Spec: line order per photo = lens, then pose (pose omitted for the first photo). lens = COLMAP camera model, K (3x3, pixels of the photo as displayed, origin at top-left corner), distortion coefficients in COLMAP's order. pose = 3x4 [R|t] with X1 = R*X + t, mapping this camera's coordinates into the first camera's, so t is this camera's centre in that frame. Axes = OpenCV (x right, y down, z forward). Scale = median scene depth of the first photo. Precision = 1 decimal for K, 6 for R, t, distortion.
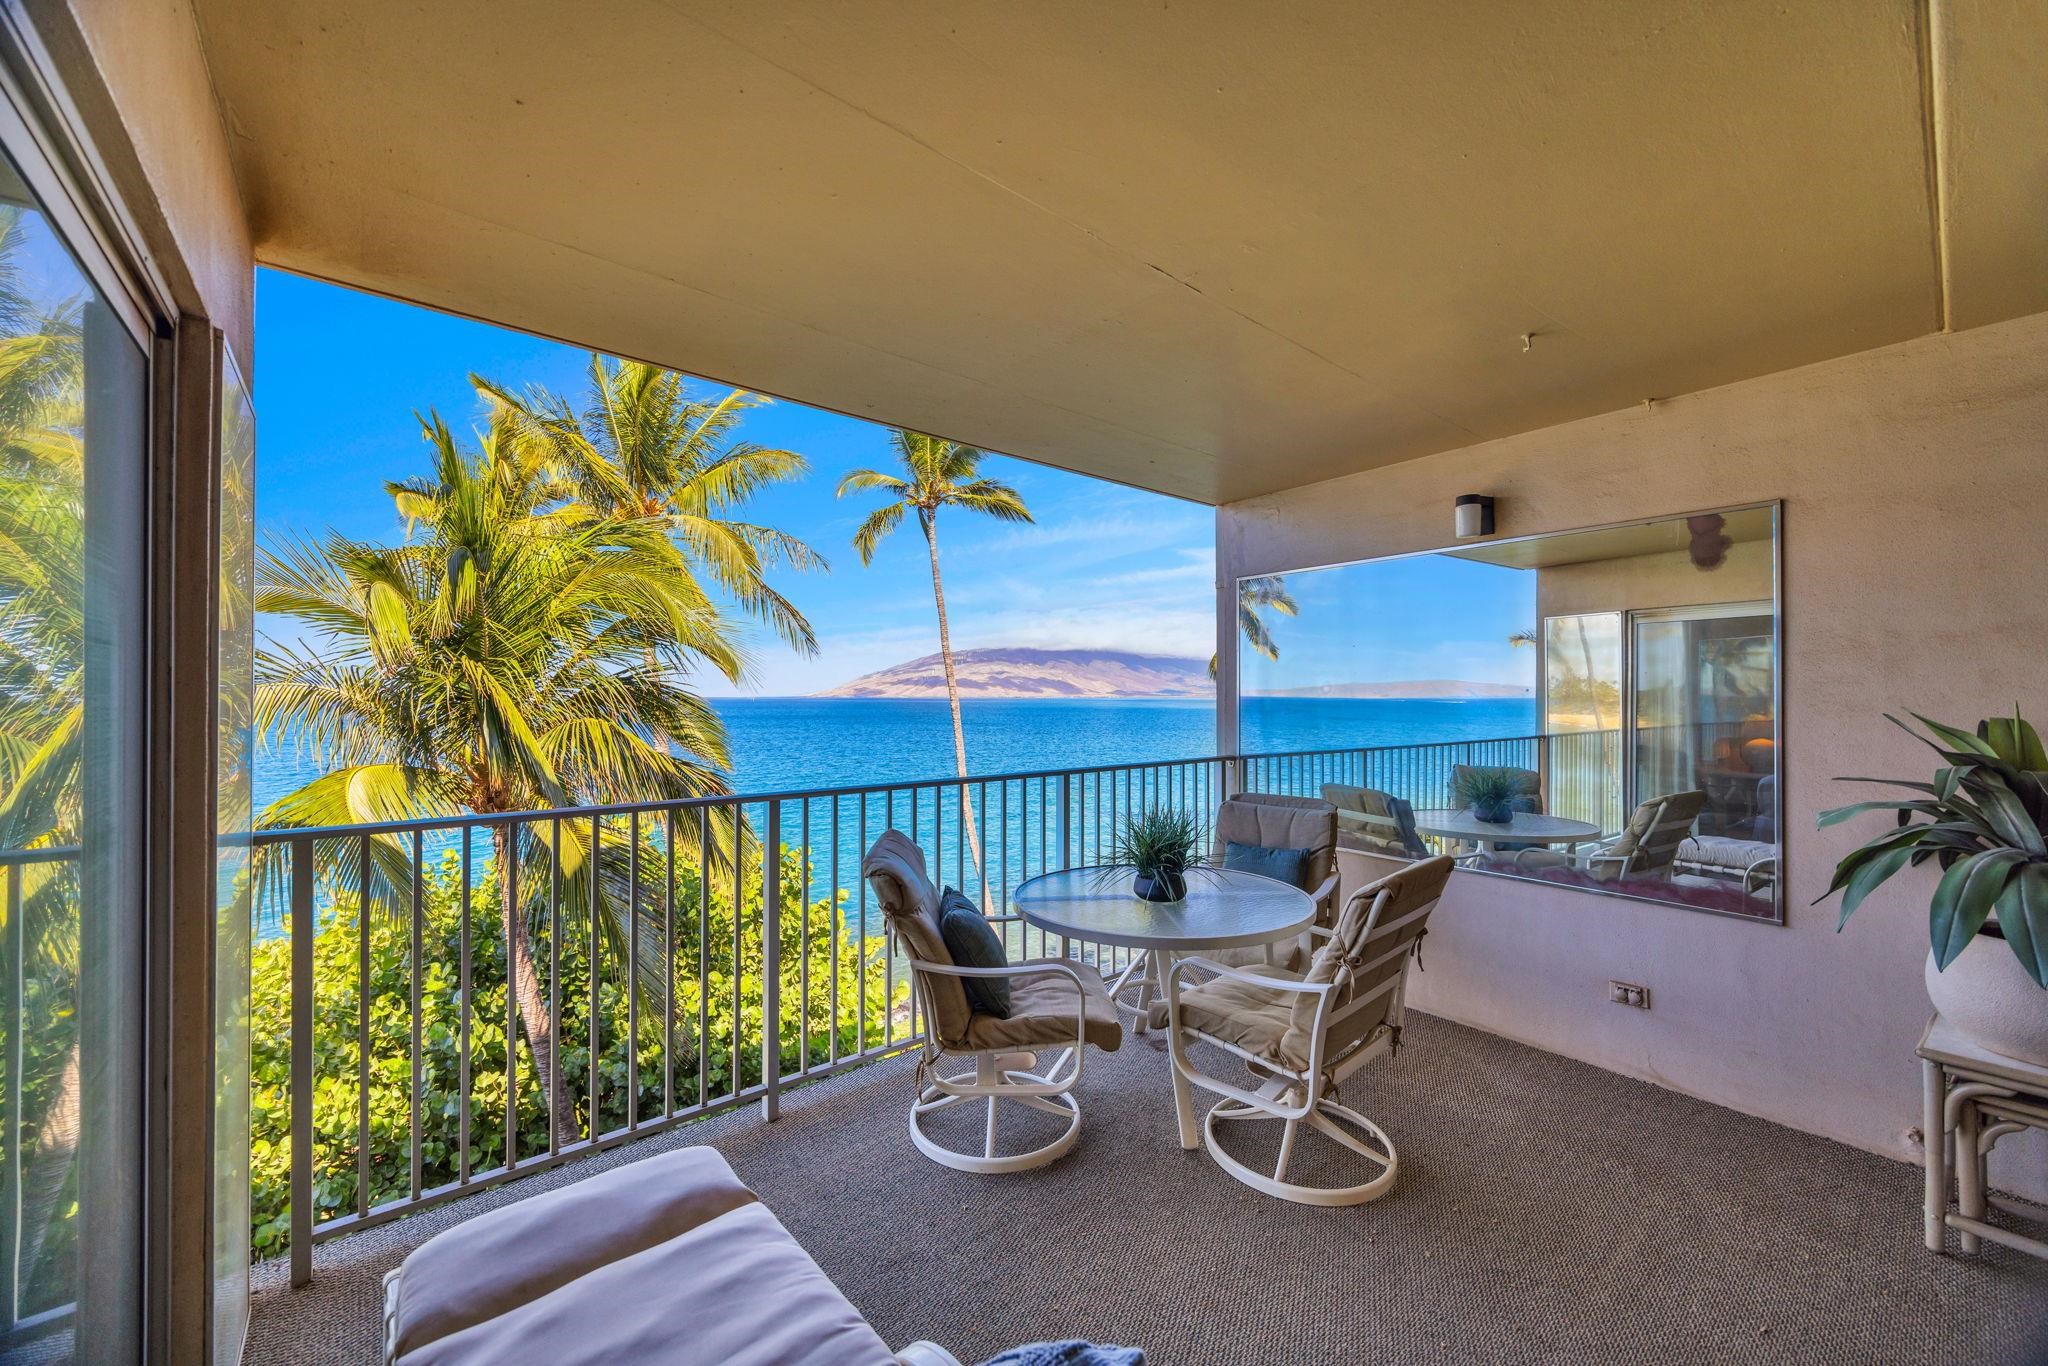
lens RADIAL K [[784.8, 0, 1026.5], [0, 784.8, 695.4], [0, 0, 1]] dist [-0.000472, -0.000013]
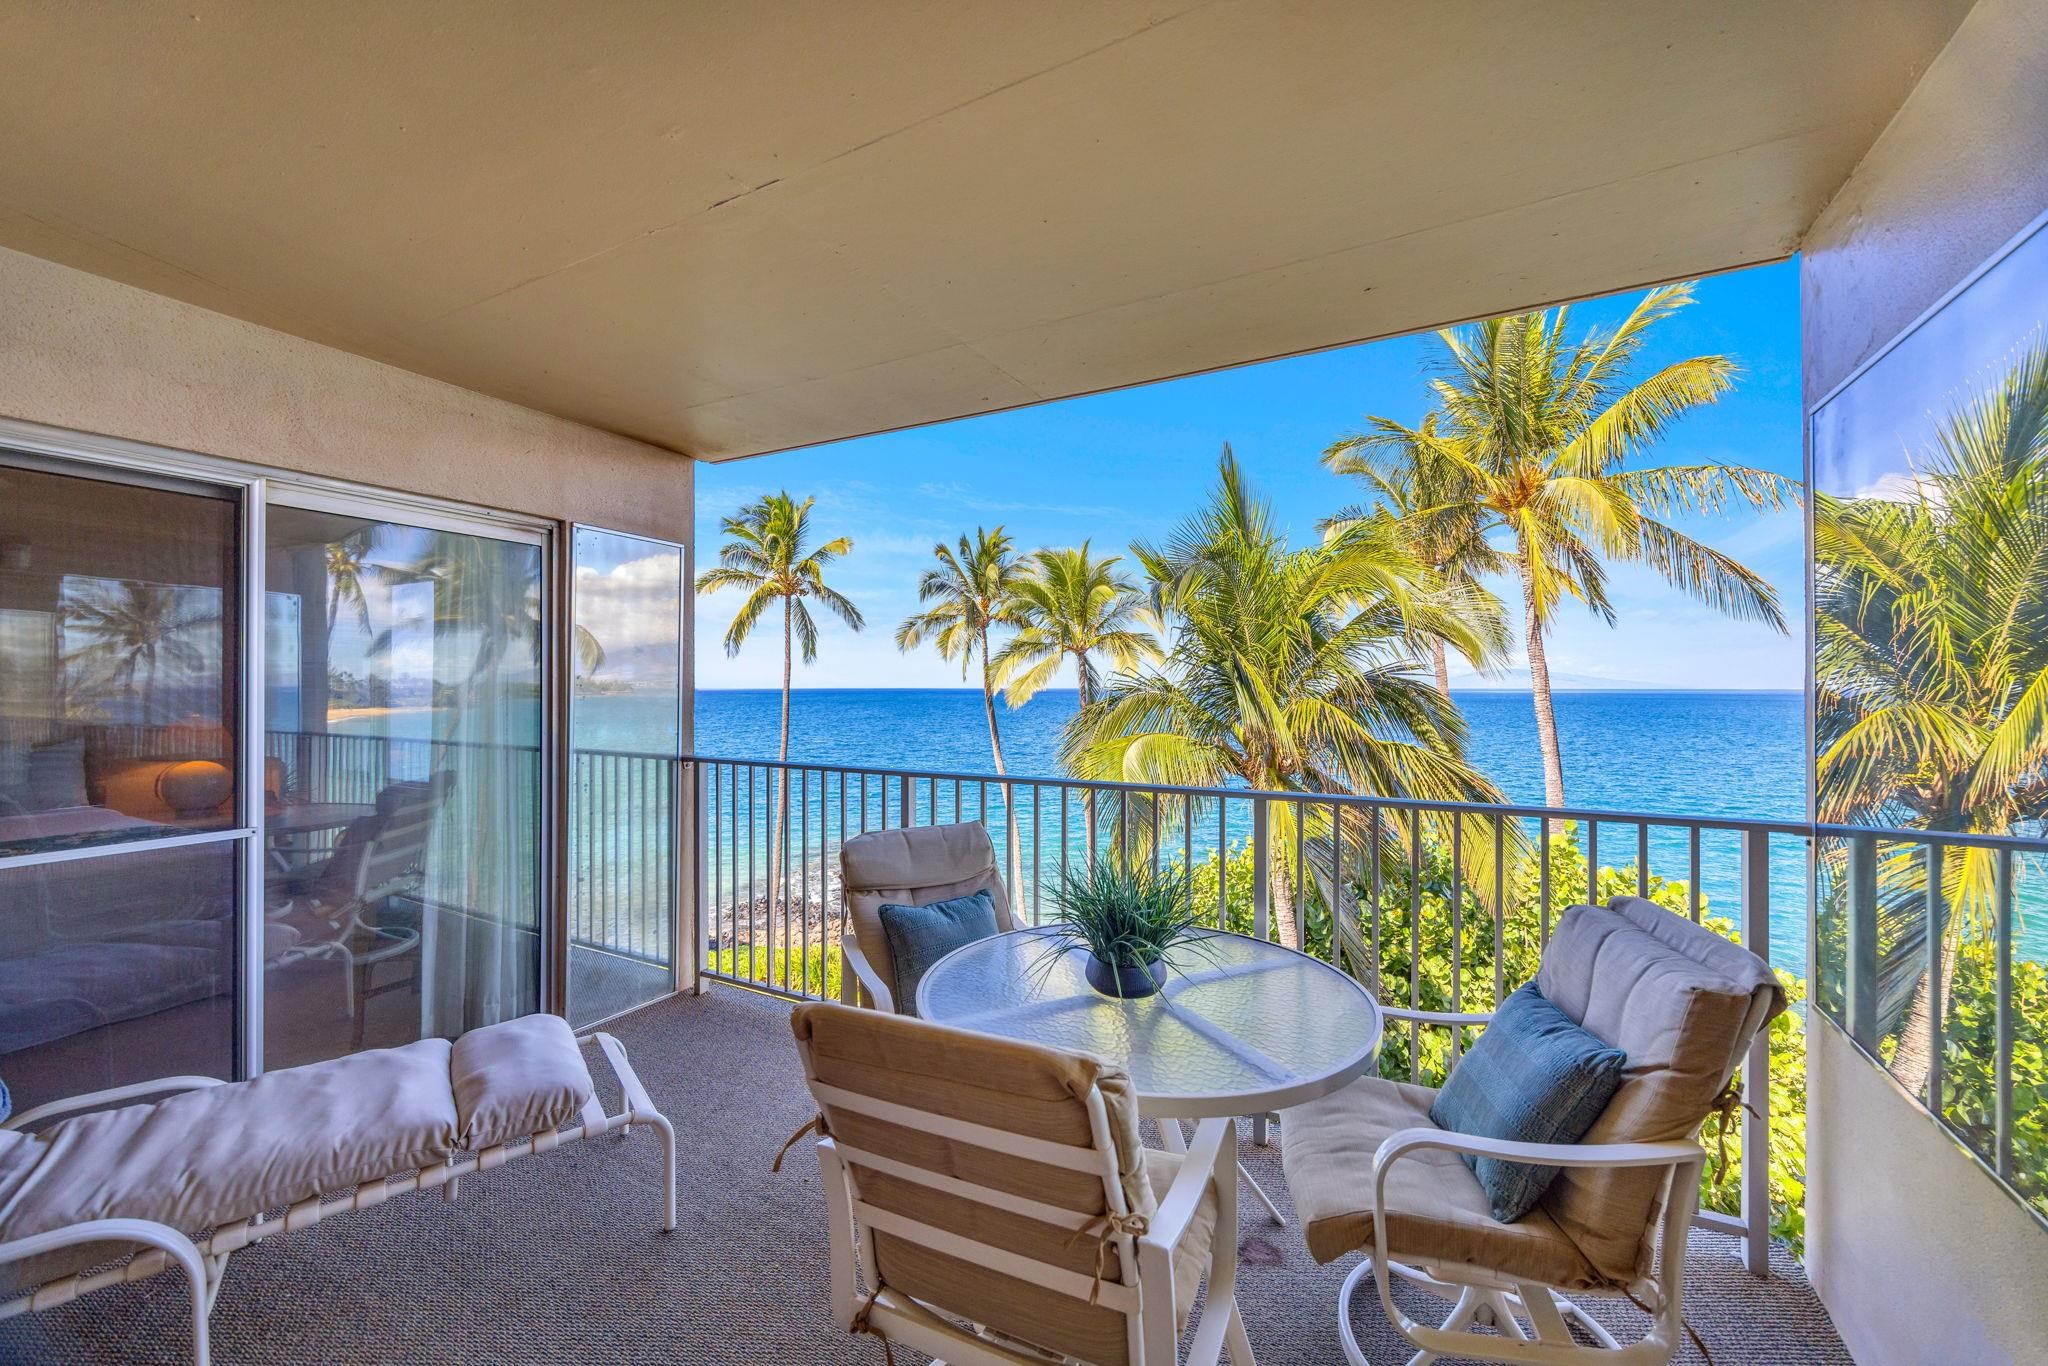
lens RADIAL K [[808.5, 0, 1024.0], [0, 808.5, 683.0], [0, 0, 1]] dist [-0.000698, 0.000132]
pose [[0.370961, -0.003663, -0.928641, 0.670680], [0.000290, 0.999993, -0.003829, 0.001803], [0.928648, 0.001151, 0.370960, 0.572999]]
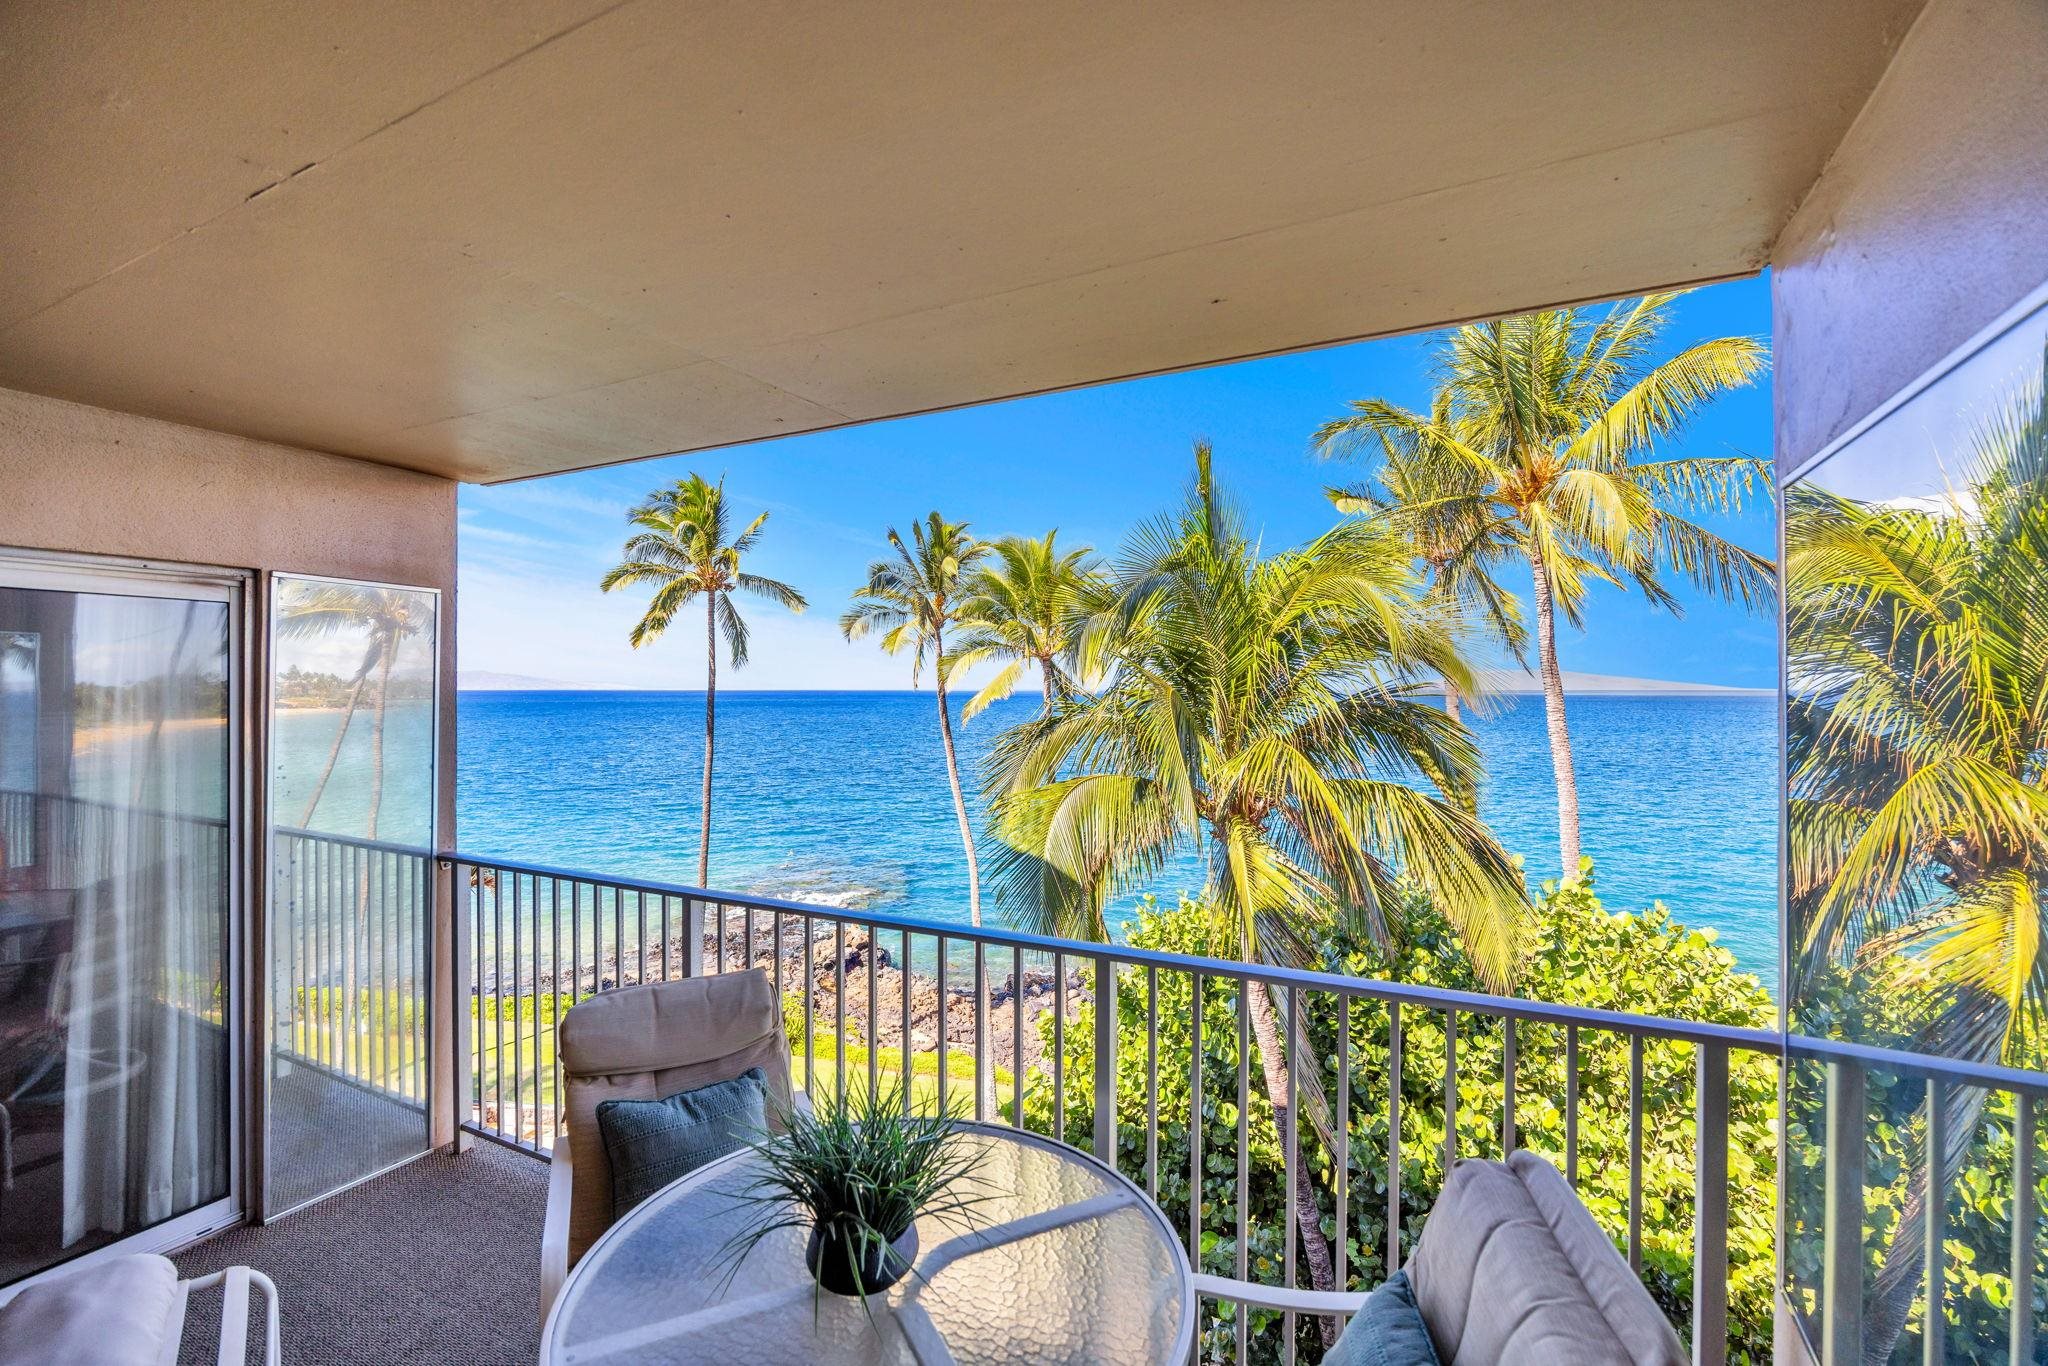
lens RADIAL K [[908.8, 0, 1020.8], [0, 908.8, 680.5], [0, 0, 1]] dist [-0.019895, -0.000240]
pose [[0.389250, -0.003774, -0.921124, 0.622898], [0.000637, 0.999992, -0.003828, -0.088113], [0.921132, 0.000904, 0.389250, 0.752045]]
